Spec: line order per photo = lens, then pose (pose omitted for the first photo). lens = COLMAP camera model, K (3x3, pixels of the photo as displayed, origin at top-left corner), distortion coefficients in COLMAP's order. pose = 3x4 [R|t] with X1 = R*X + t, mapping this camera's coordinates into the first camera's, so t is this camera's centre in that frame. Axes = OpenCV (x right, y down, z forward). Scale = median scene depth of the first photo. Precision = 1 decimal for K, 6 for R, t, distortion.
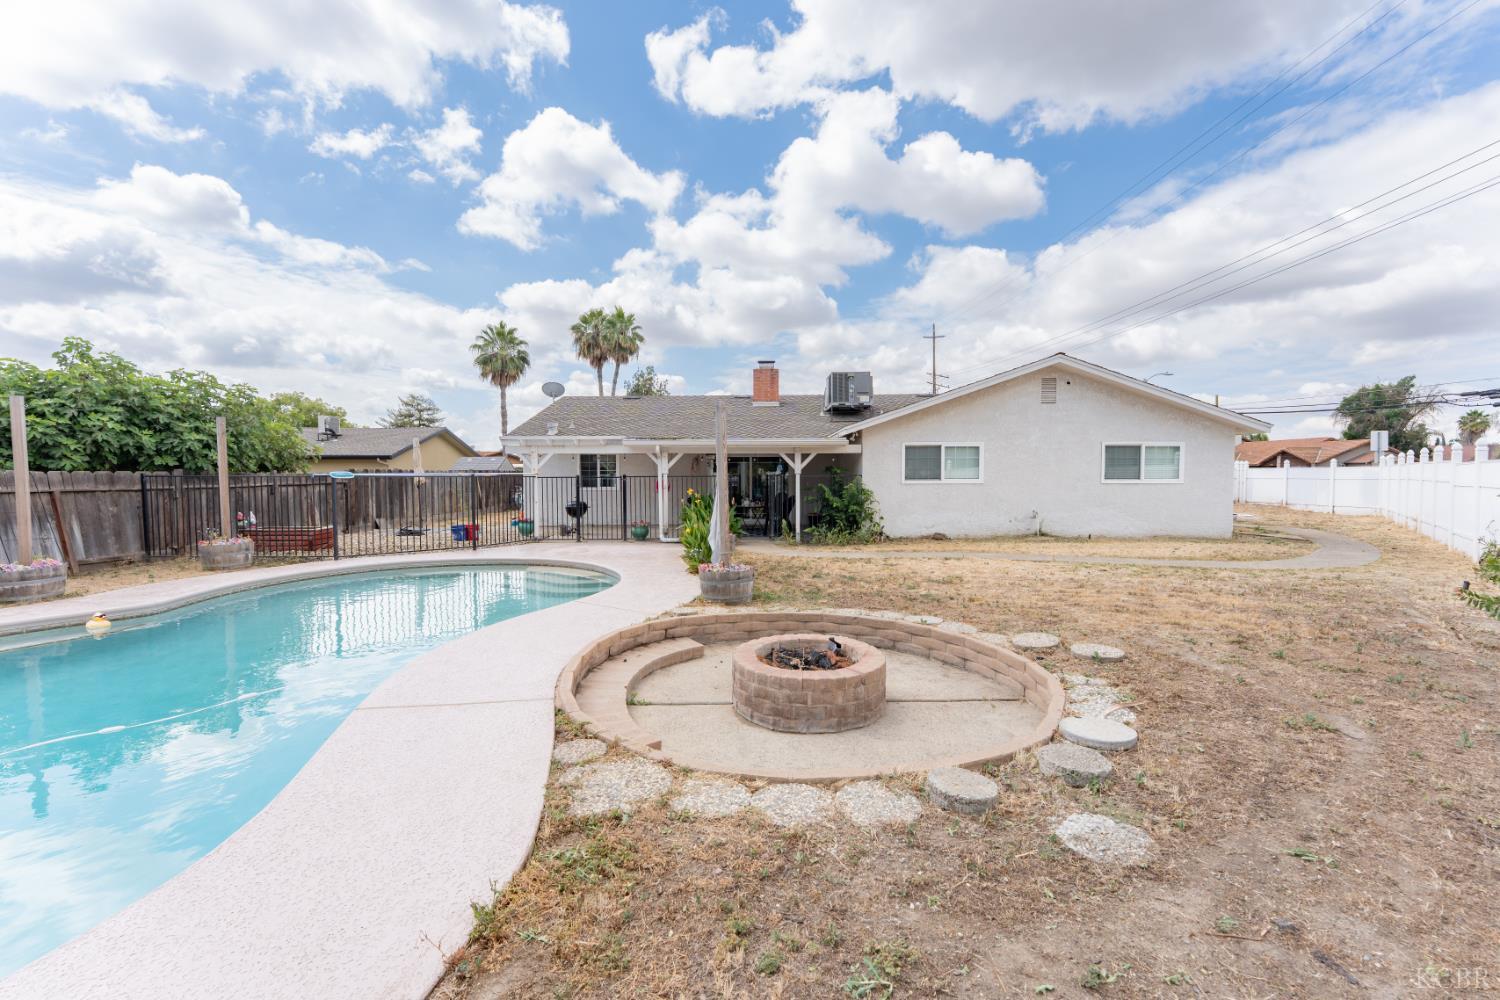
lens RADIAL K [[615.0, 0, 750.0], [0, 615.0, 500.0], [0, 0, 1]] dist [-0.000543, 0.000423]
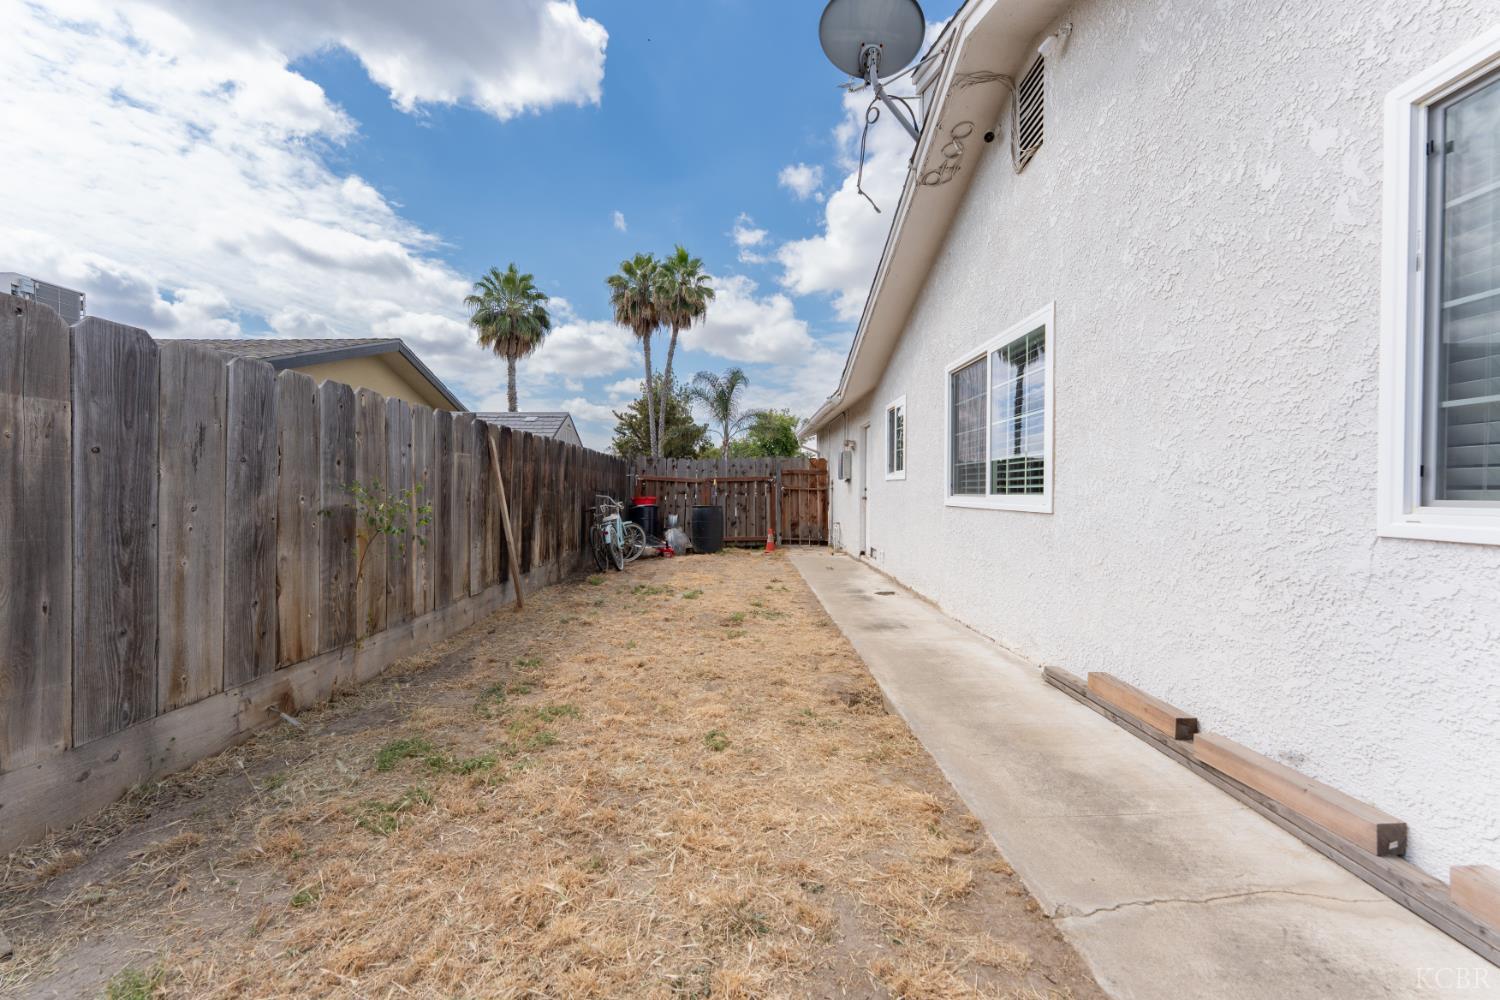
lens RADIAL K [[604.1, 0, 750.0], [0, 604.1, 500.0], [0, 0, 1]] dist [0.002426, 0.000172]
pose [[0.999808, 0.005355, 0.018849, -0.334444], [-0.004800, 0.999558, -0.029352, -0.011909], [-0.018998, 0.029256, 0.999391, 0.733765]]
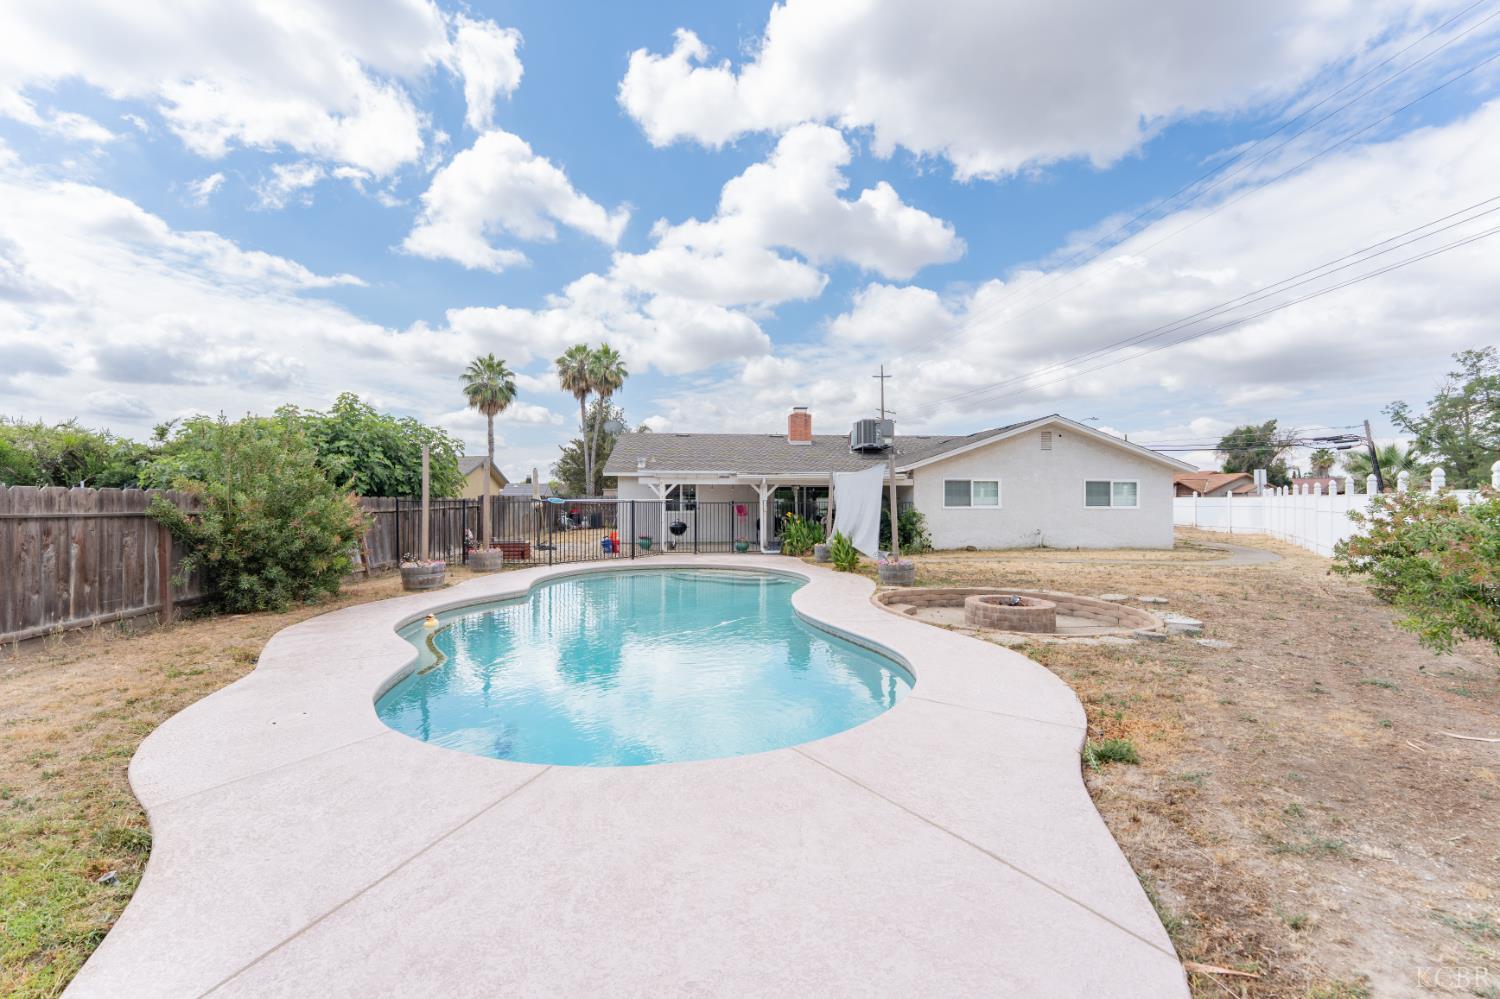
lens RADIAL K [[604.1, 0, 750.0], [0, 604.1, 499.5], [0, 0, 1]] dist [0.002426, 0.000172]
pose [[0.994224, 0.004783, 0.107215, -0.170175], [-0.000224, 0.999097, -0.042498, 0.004964], [-0.107321, 0.042228, 0.993327, -0.139454]]
